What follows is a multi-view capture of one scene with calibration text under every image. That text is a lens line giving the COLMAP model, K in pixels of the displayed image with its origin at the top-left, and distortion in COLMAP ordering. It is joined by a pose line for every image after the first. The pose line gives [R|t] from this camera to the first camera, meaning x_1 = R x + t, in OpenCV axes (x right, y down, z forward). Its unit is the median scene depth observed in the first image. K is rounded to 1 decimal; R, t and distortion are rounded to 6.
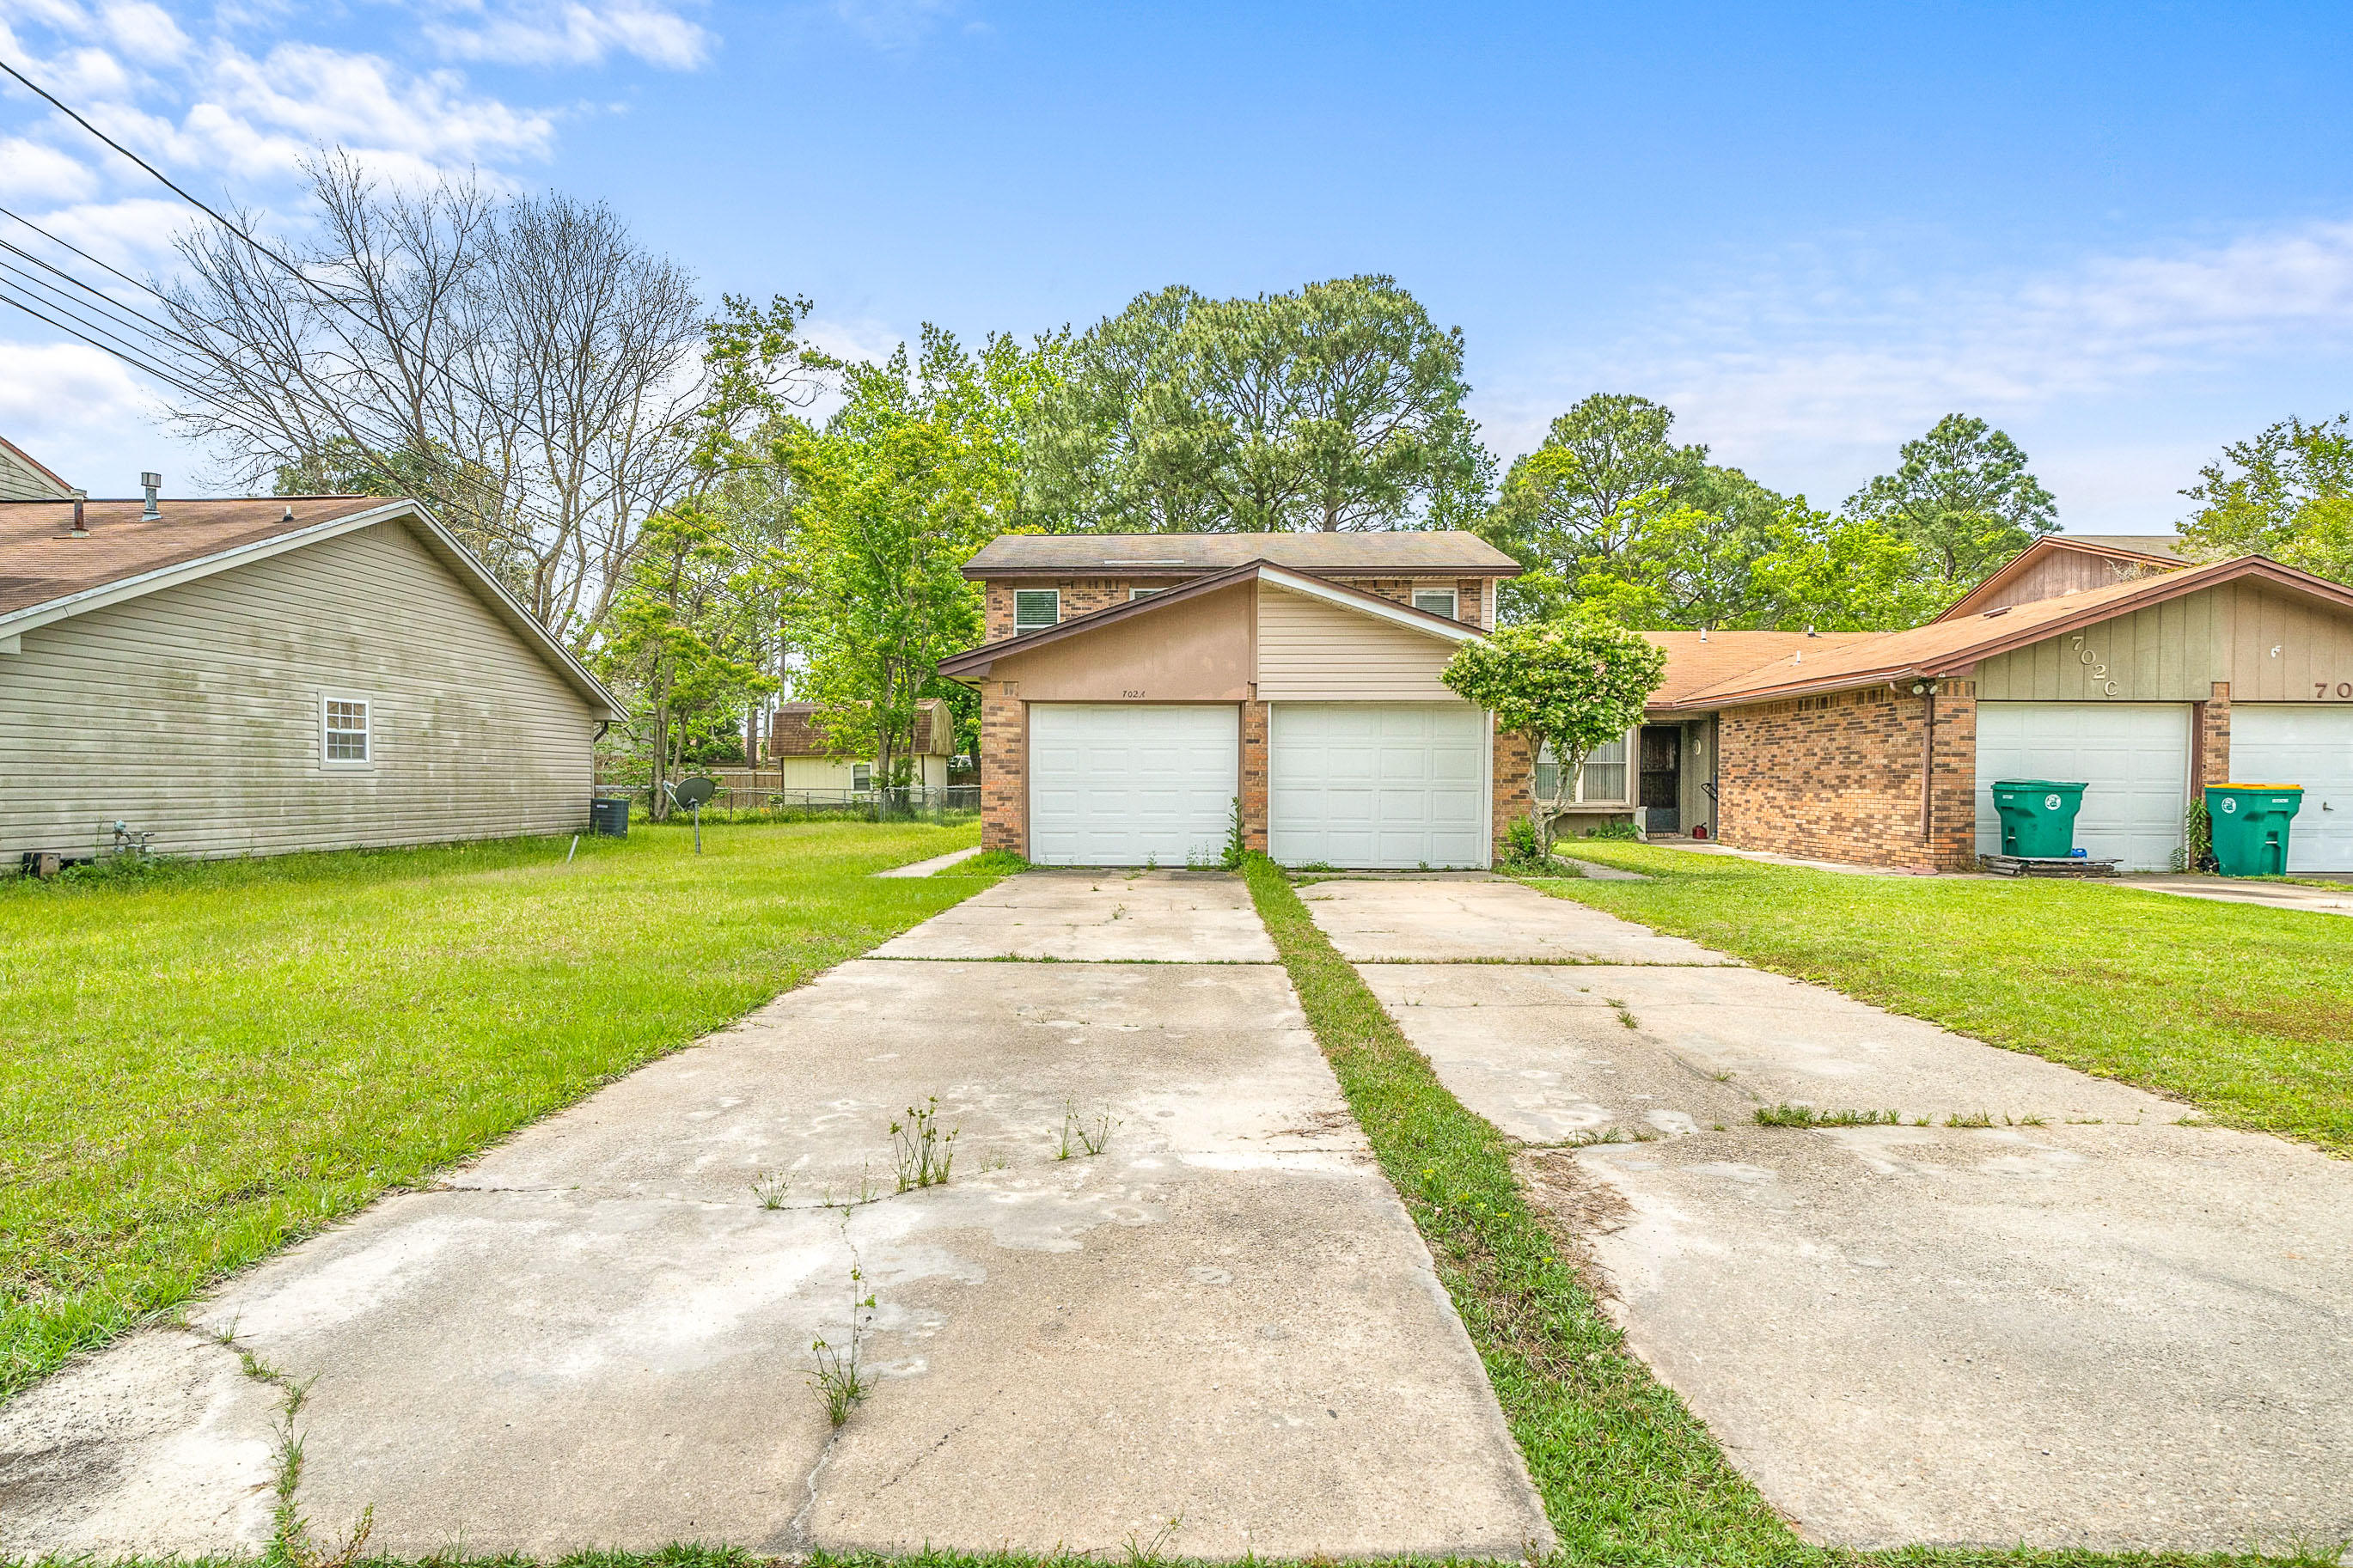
lens RADIAL K [[1216.0, 0, 1177.2], [0, 1216.0, 861.2], [0, 0, 1]] dist [-0.000339, -0.000012]
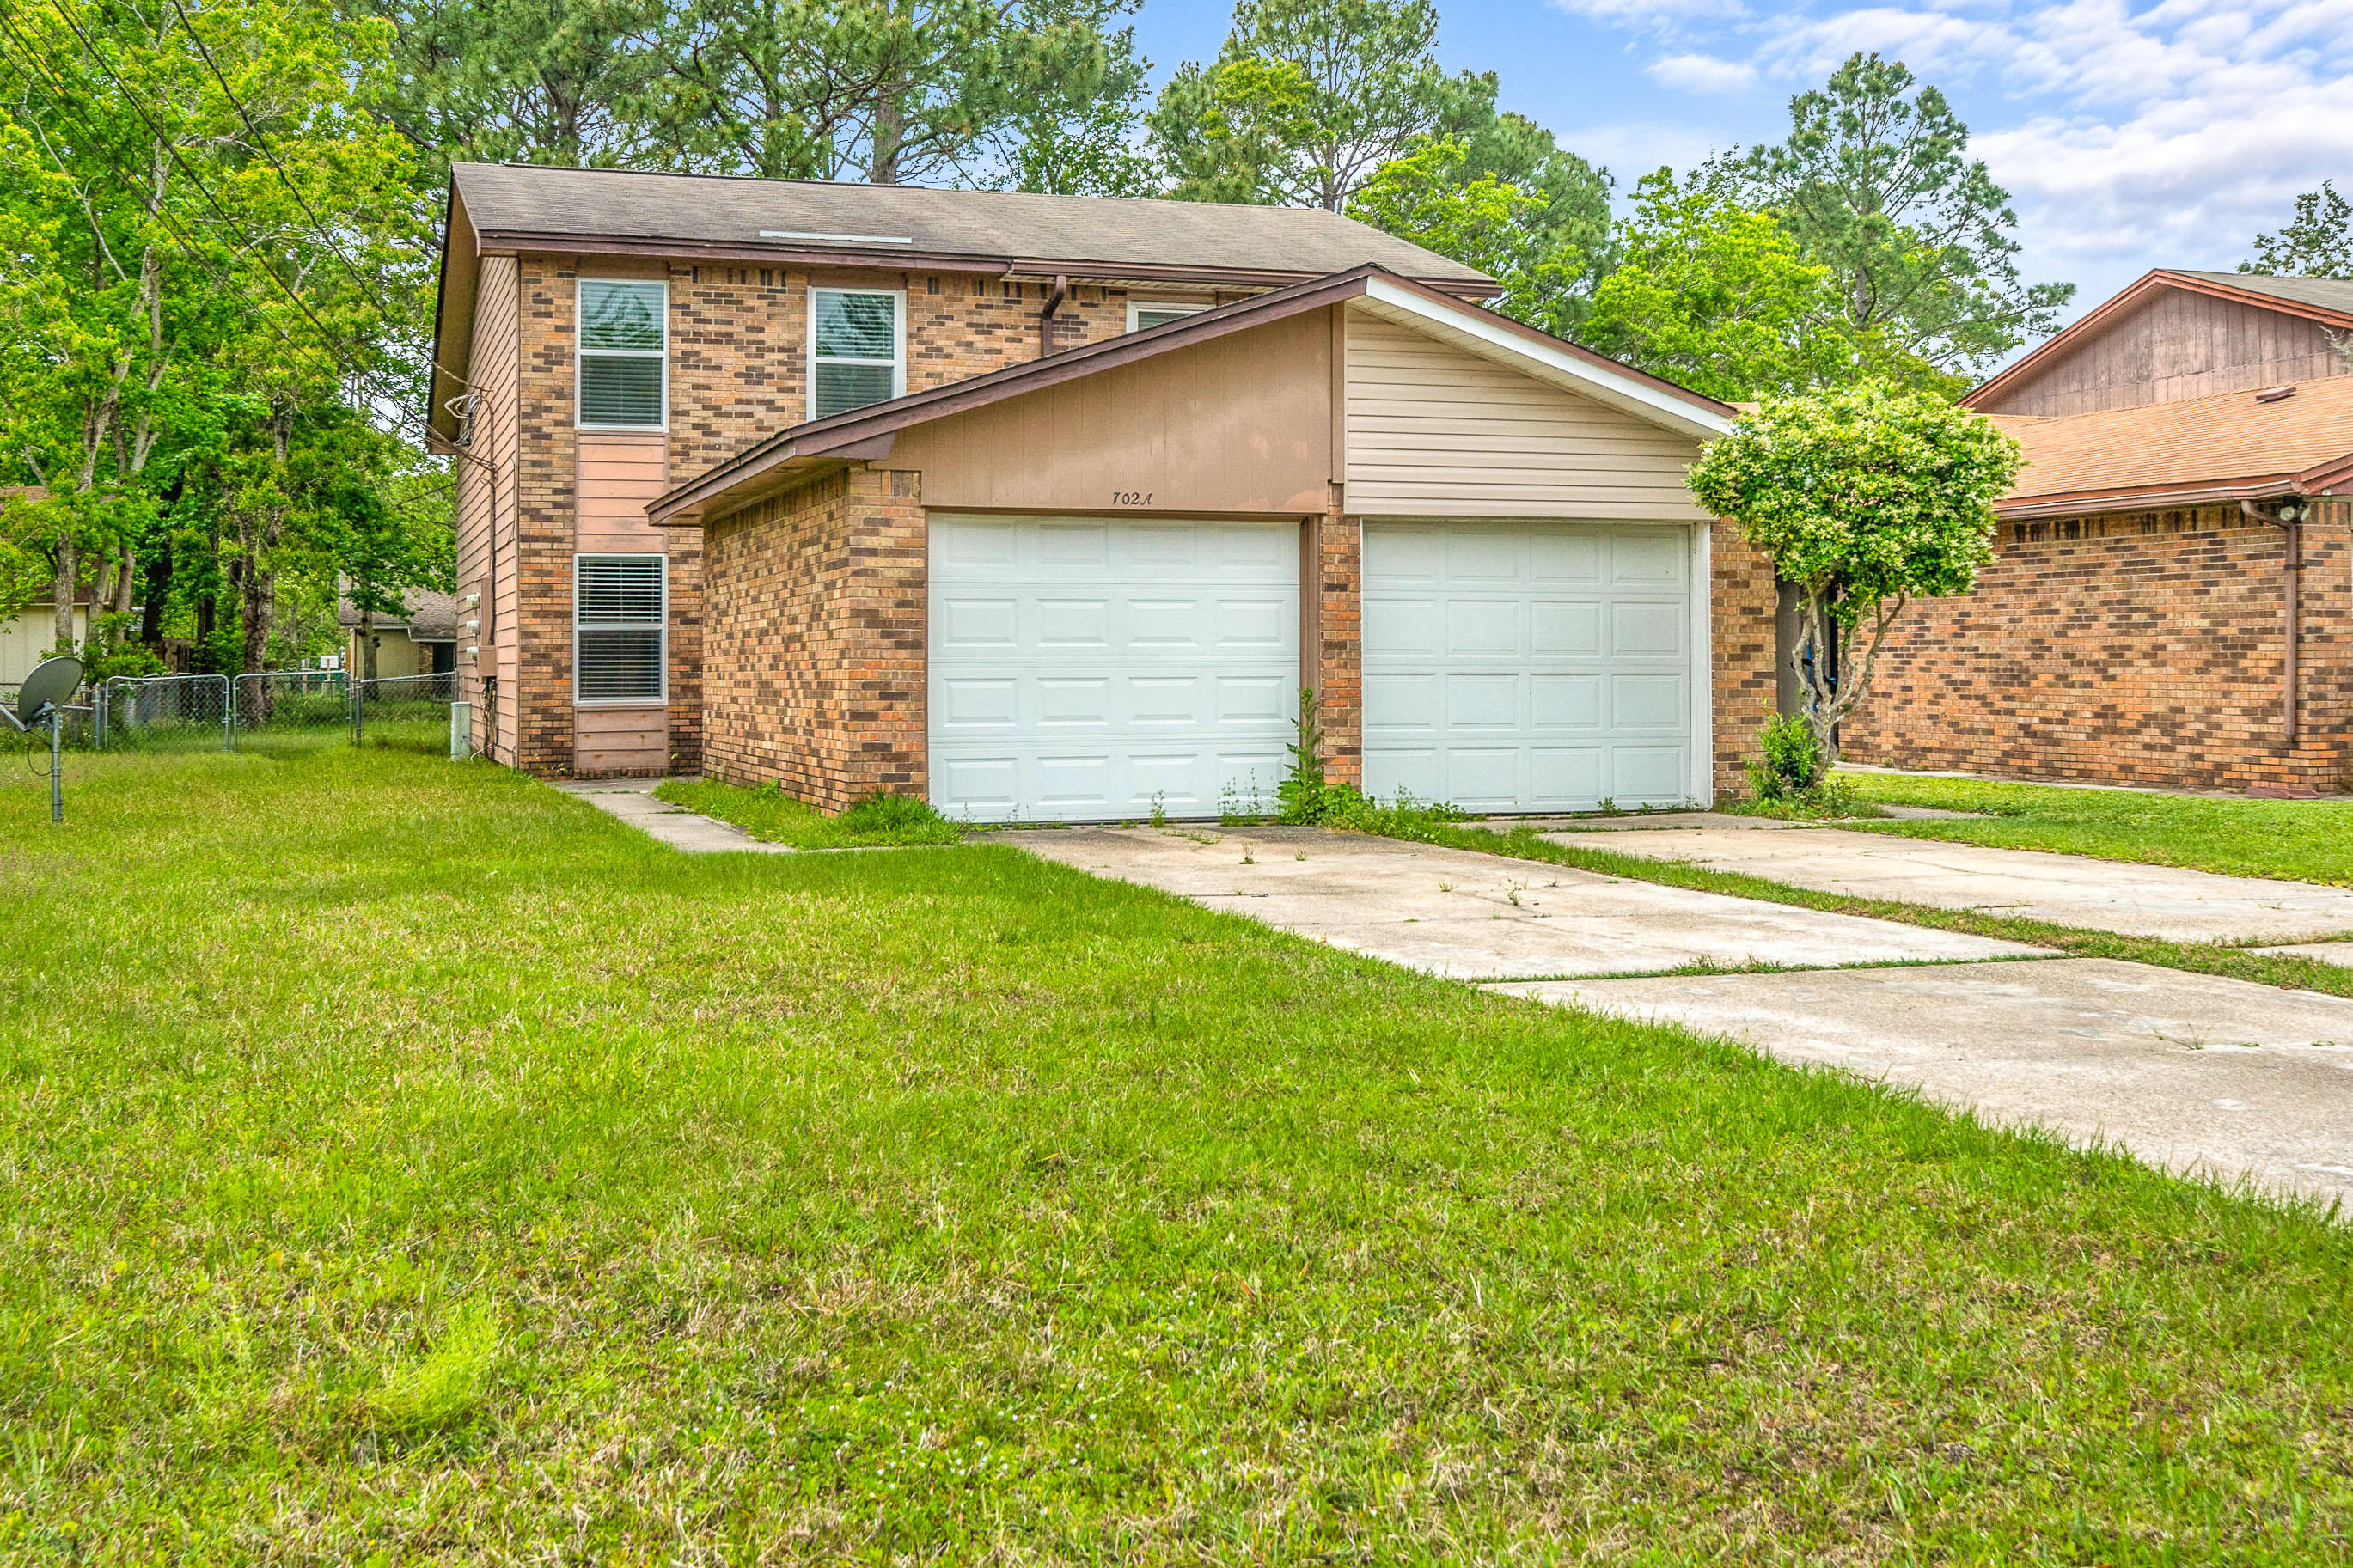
lens RADIAL K [[2420.4, 0, 1167.0], [0, 2420.4, 685.3], [0, 0, 1]] dist [0.002333, 0.001188]
pose [[0.938711, -0.008612, 0.344599, -0.384732], [0.027265, 0.998411, -0.049320, -0.002138], [-0.343626, 0.055692, 0.937454, -0.001037]]
